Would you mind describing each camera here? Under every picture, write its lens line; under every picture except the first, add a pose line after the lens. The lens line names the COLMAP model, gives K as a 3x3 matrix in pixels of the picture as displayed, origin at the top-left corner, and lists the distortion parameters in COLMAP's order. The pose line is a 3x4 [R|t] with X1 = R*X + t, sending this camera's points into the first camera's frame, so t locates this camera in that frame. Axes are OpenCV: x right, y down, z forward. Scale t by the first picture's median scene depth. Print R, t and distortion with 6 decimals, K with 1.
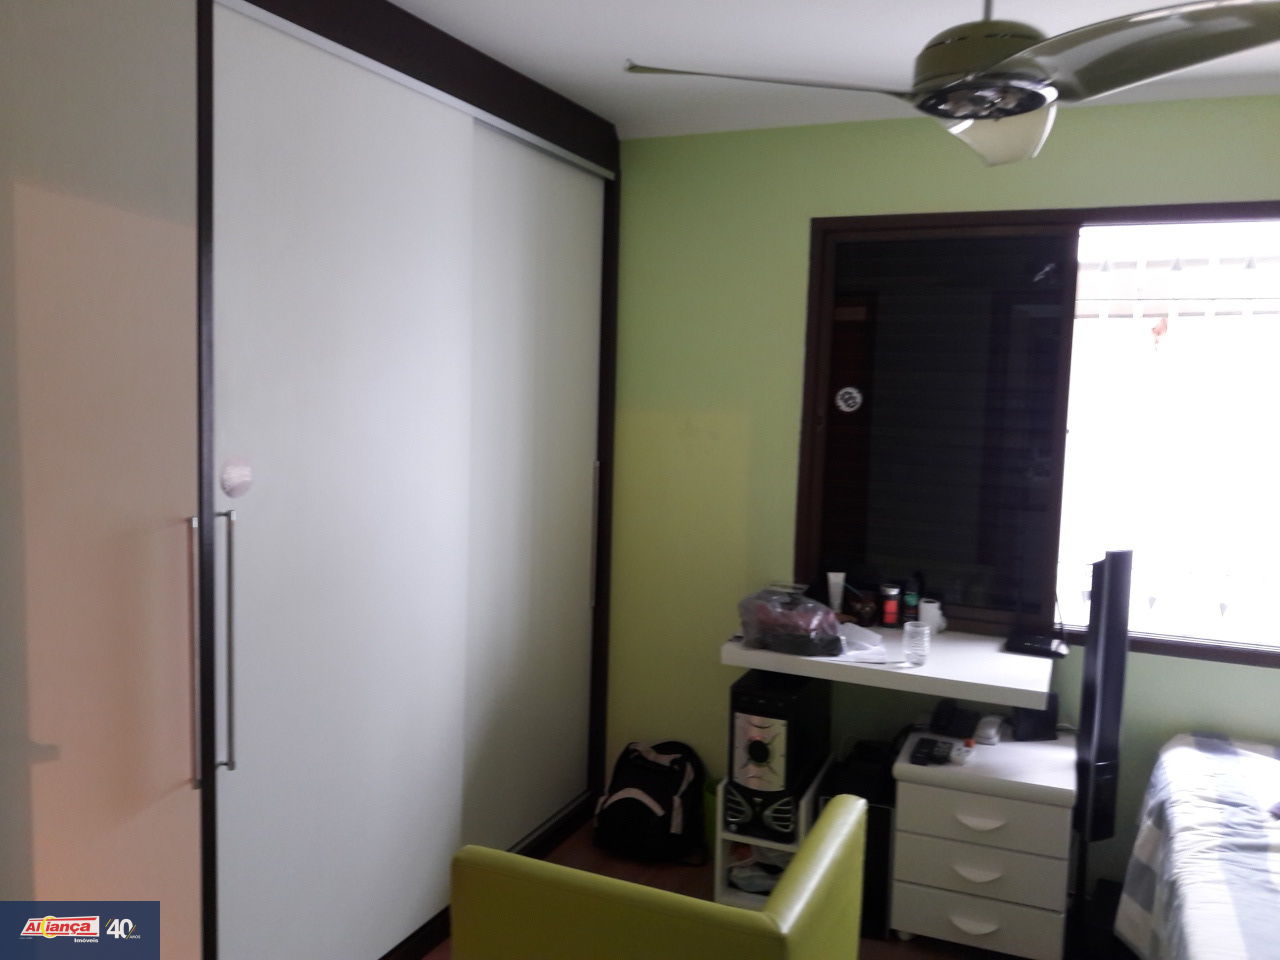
lens RADIAL K [[1035.9, 0, 640.0], [0, 1035.9, 480.0], [0, 0, 1]] dist [0.120085, -0.206452]
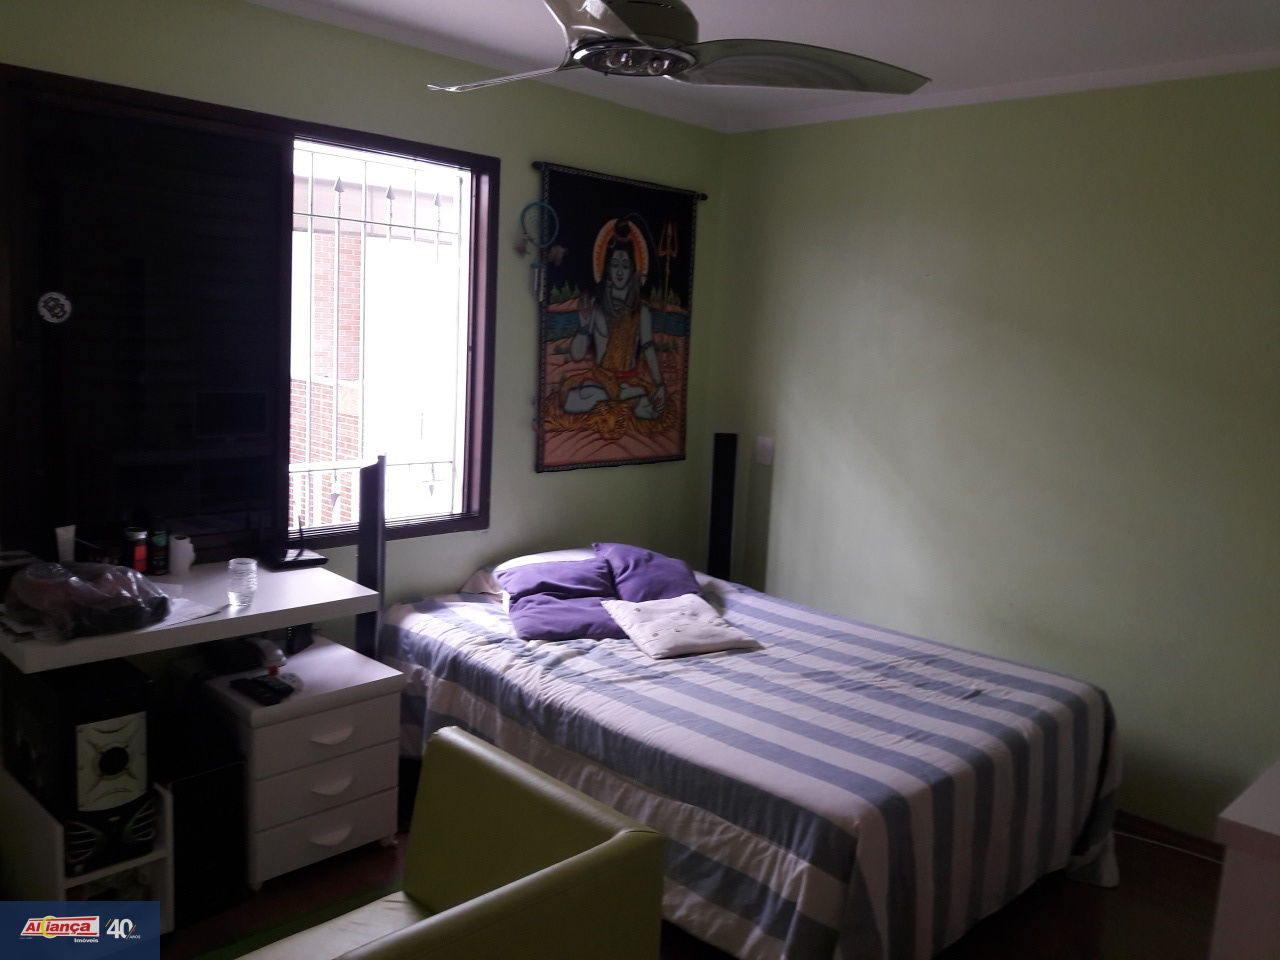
lens RADIAL K [[1059.6, 0, 639.3], [0, 1059.6, 463.5], [0, 0, 1]] dist [0.086325, -0.221354]
pose [[0.347434, -0.130326, 0.928604, -0.464148], [0.040975, 0.991459, 0.123817, -0.047284], [-0.936809, -0.004969, 0.349806, 0.340845]]
